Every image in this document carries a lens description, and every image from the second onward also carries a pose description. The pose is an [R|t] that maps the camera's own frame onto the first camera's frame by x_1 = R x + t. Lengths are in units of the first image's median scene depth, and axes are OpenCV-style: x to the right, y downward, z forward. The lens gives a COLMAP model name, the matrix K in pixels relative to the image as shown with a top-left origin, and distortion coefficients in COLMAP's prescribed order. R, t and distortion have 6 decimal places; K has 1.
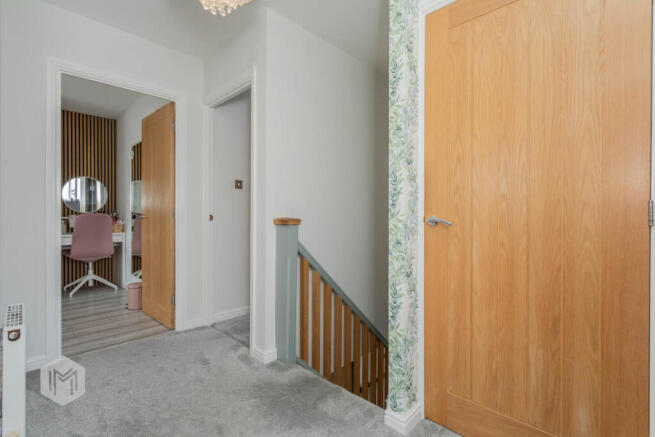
lens RADIAL K [[307.1, 0, 325.5], [0, 307.1, 218.7], [0, 0, 1]] dist [-0.004244, -0.000550]
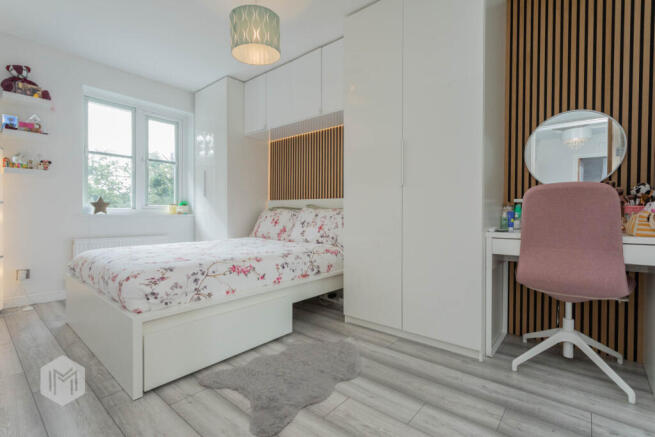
lens RADIAL K [[307.1, 0, 325.5], [0, 307.1, 218.7], [0, 0, 1]] dist [-0.004244, -0.000550]
pose [[0.049927, 0.005442, -0.998738, -0.385455], [-0.011227, 0.999925, 0.004888, 0.030868], [0.998690, 0.010969, 0.049984, 0.689388]]
